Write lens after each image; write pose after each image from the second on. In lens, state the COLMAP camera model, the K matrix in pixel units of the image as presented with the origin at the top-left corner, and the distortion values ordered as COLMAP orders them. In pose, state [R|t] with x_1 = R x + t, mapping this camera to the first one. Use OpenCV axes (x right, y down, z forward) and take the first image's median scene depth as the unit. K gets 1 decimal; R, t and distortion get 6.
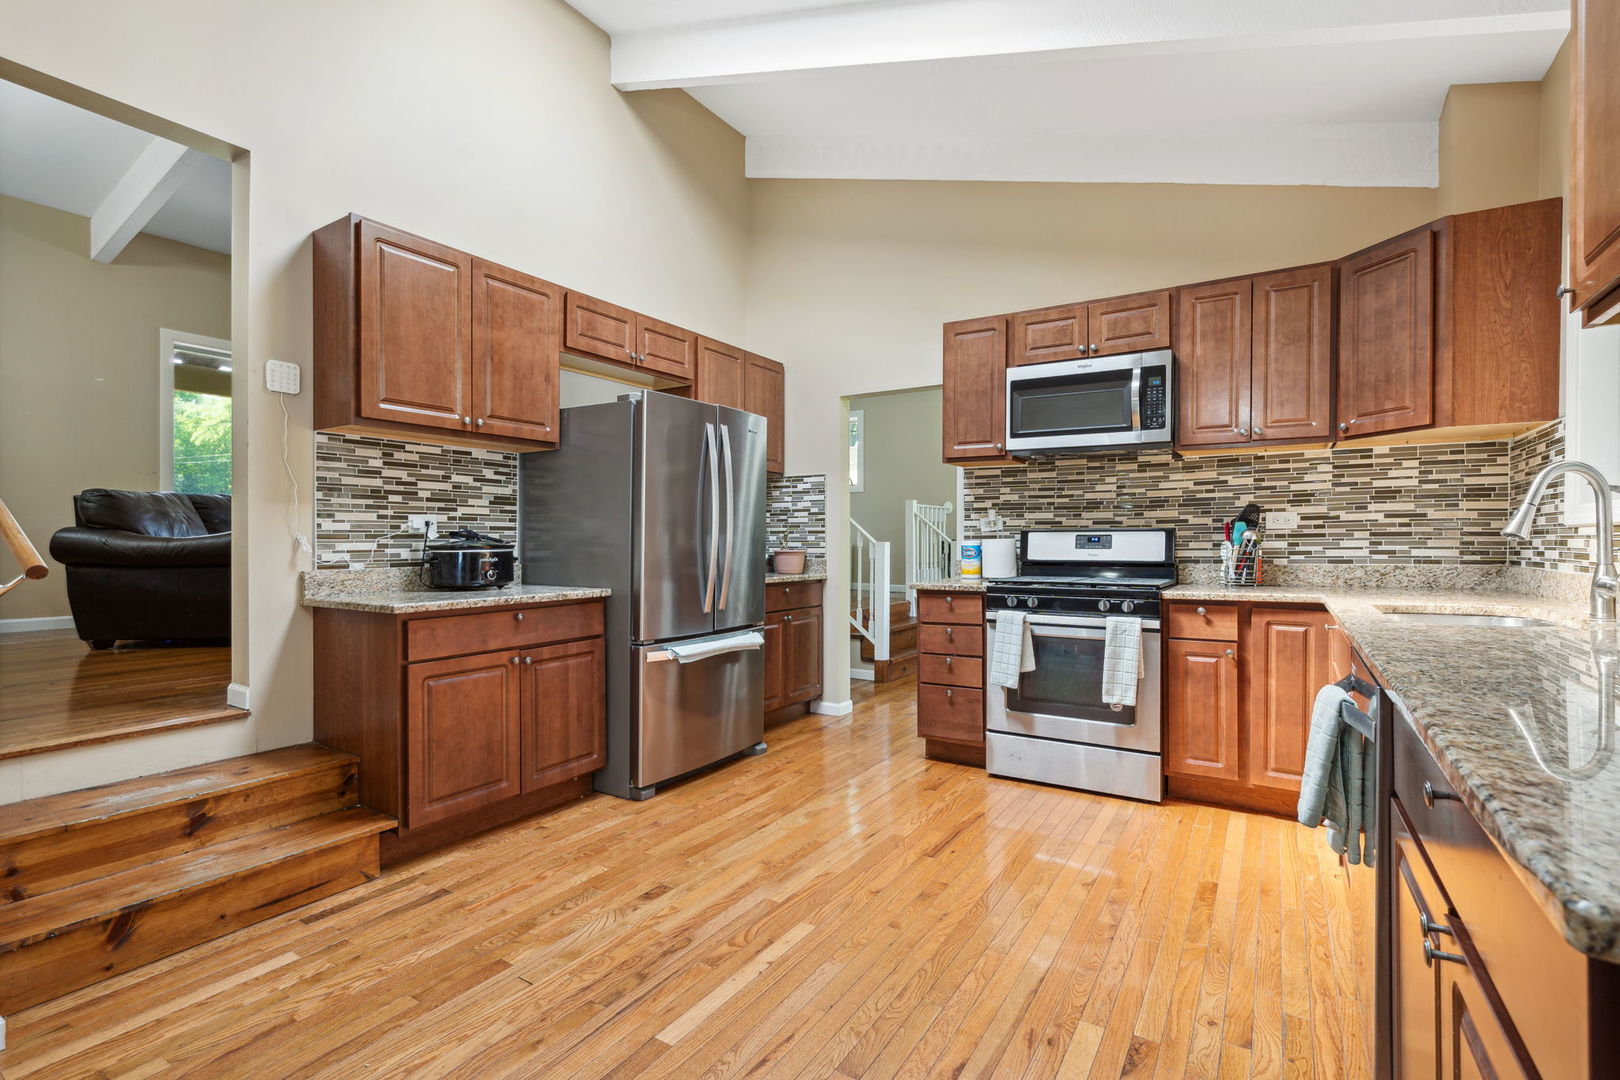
lens RADIAL K [[743.8, 0, 804.0], [0, 743.8, 540.1], [0, 0, 1]] dist [-0.000297, 0.001180]
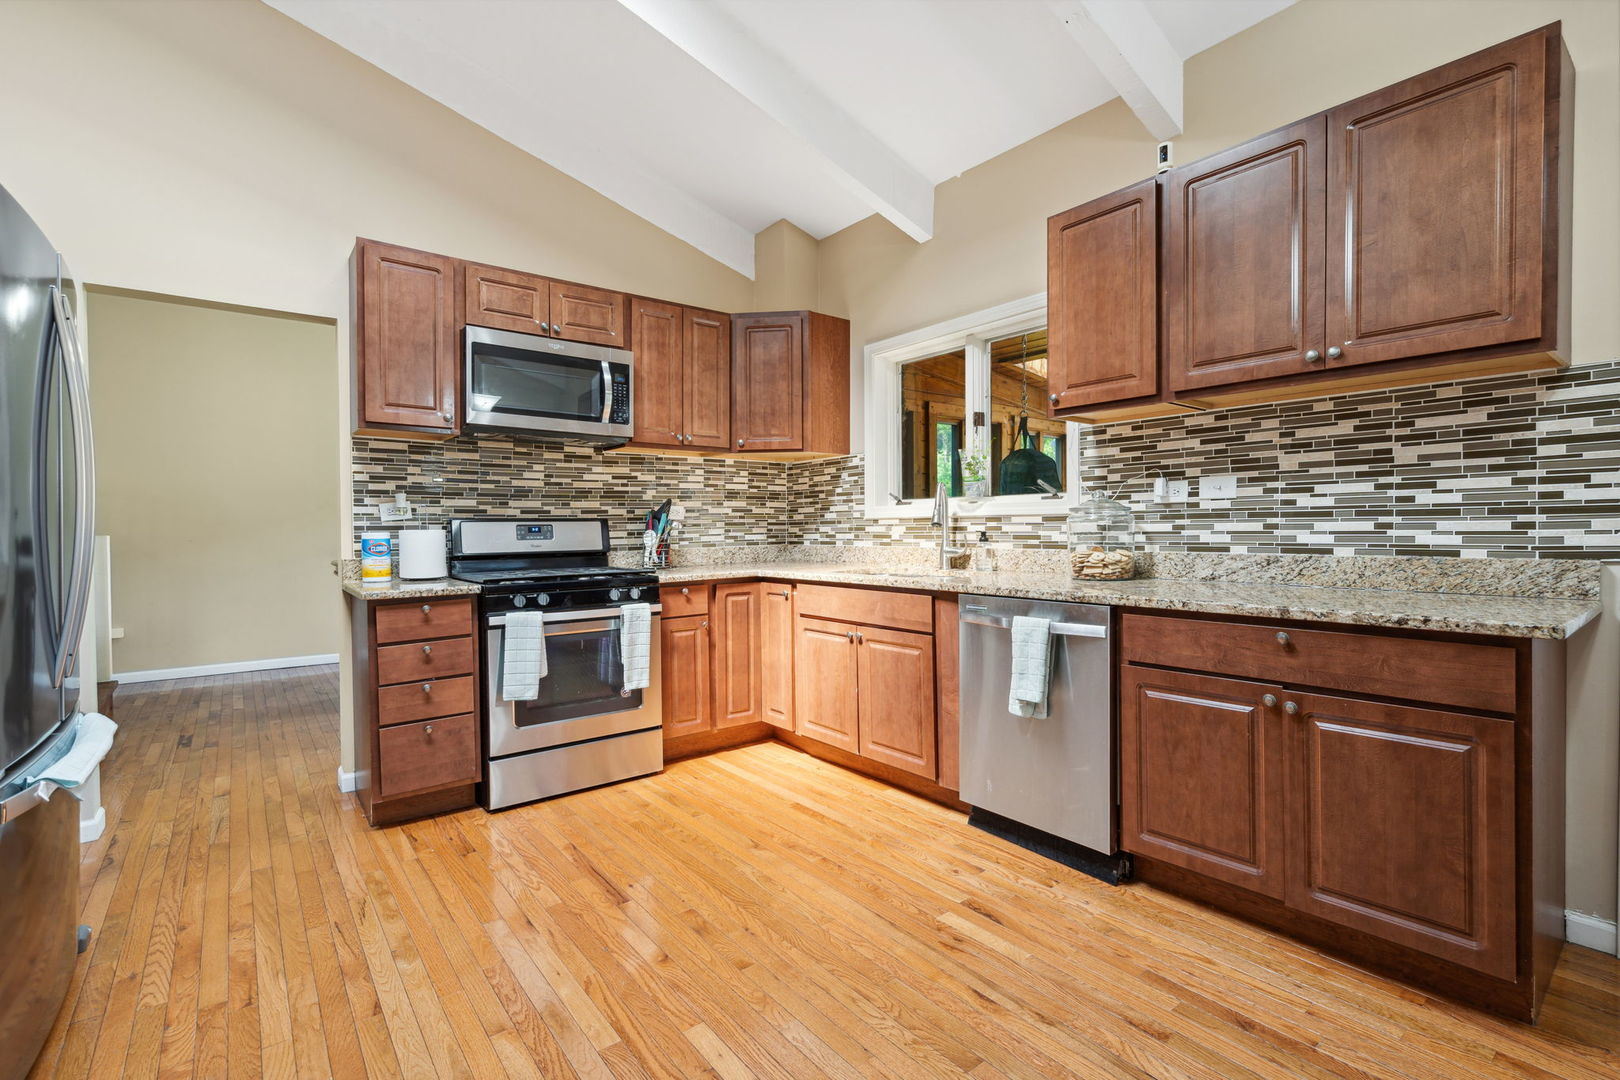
lens RADIAL K [[743.8, 0, 804.4], [0, 743.8, 536.3], [0, 0, 1]] dist [-0.000297, 0.001180]
pose [[0.331448, -0.013414, 0.943378, -0.446652], [0.010313, 0.999891, 0.010594, 0.001275], [-0.943417, 0.006218, 0.331551, 0.418715]]
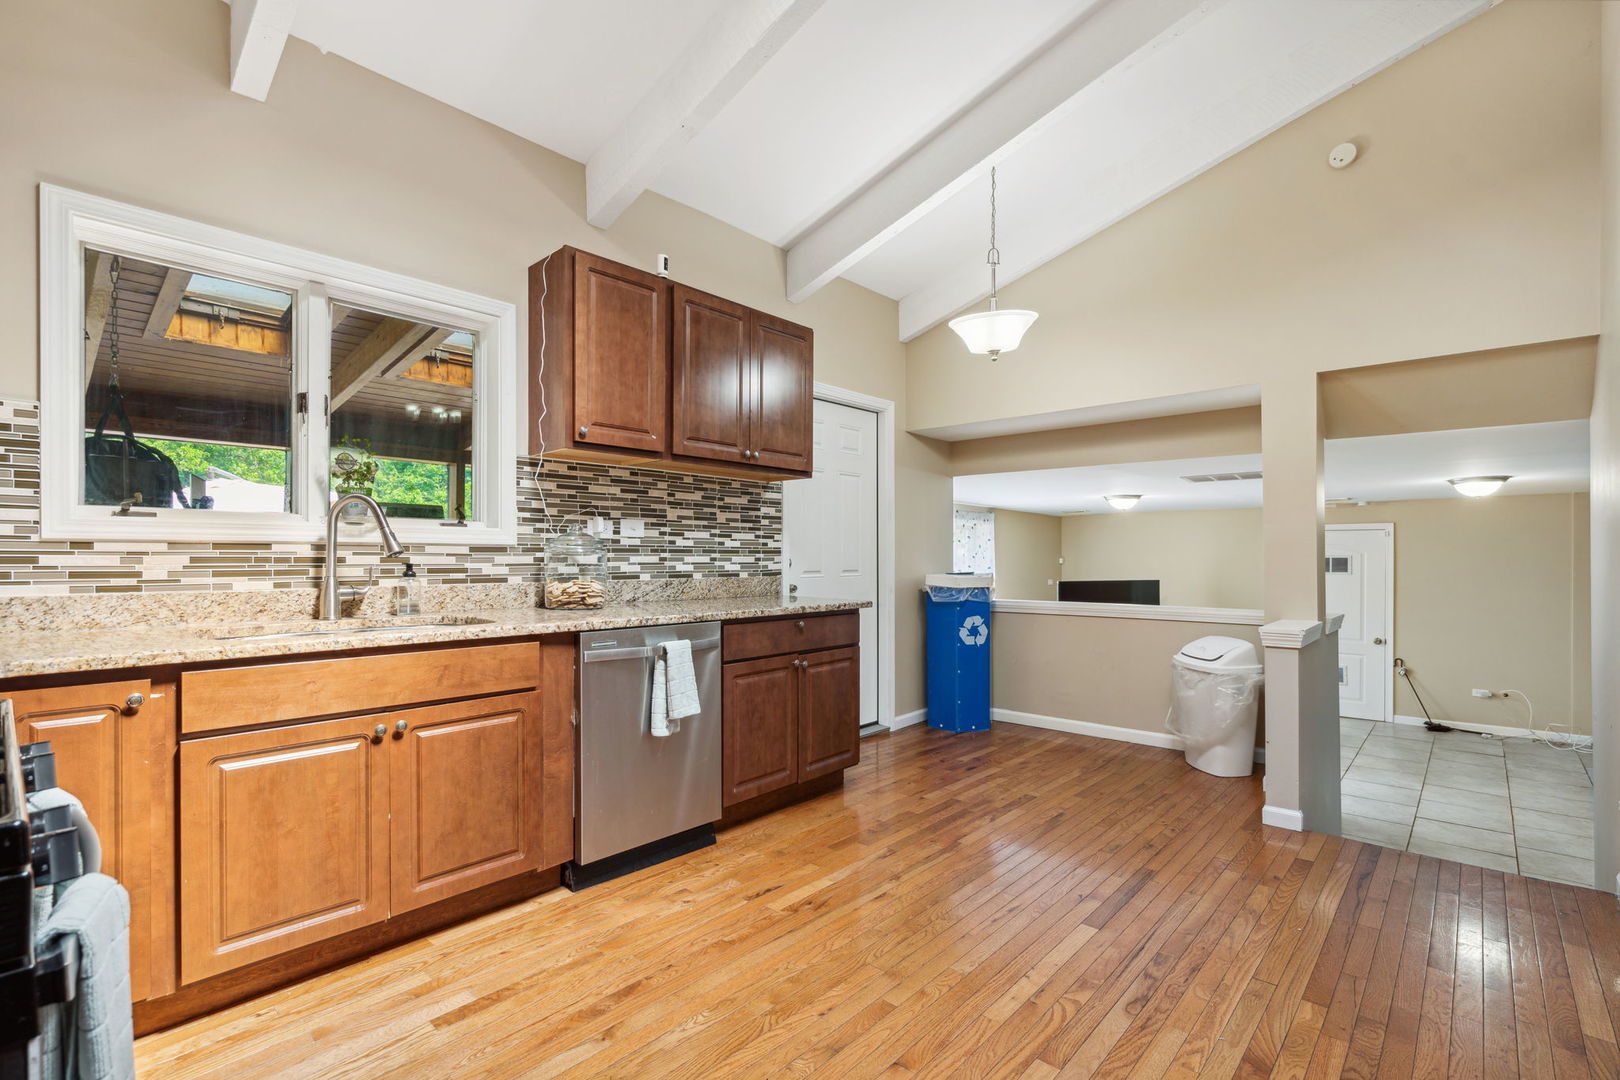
lens RADIAL K [[743.8, 0, 815.9], [0, 743.8, 556.4], [0, 0, 1]] dist [-0.000297, 0.001180]
pose [[-0.987606, -0.000798, 0.156952, 0.046534], [-0.000710, 1.000000, 0.000617, -0.000579], [-0.156953, 0.000498, -0.987606, 1.224544]]
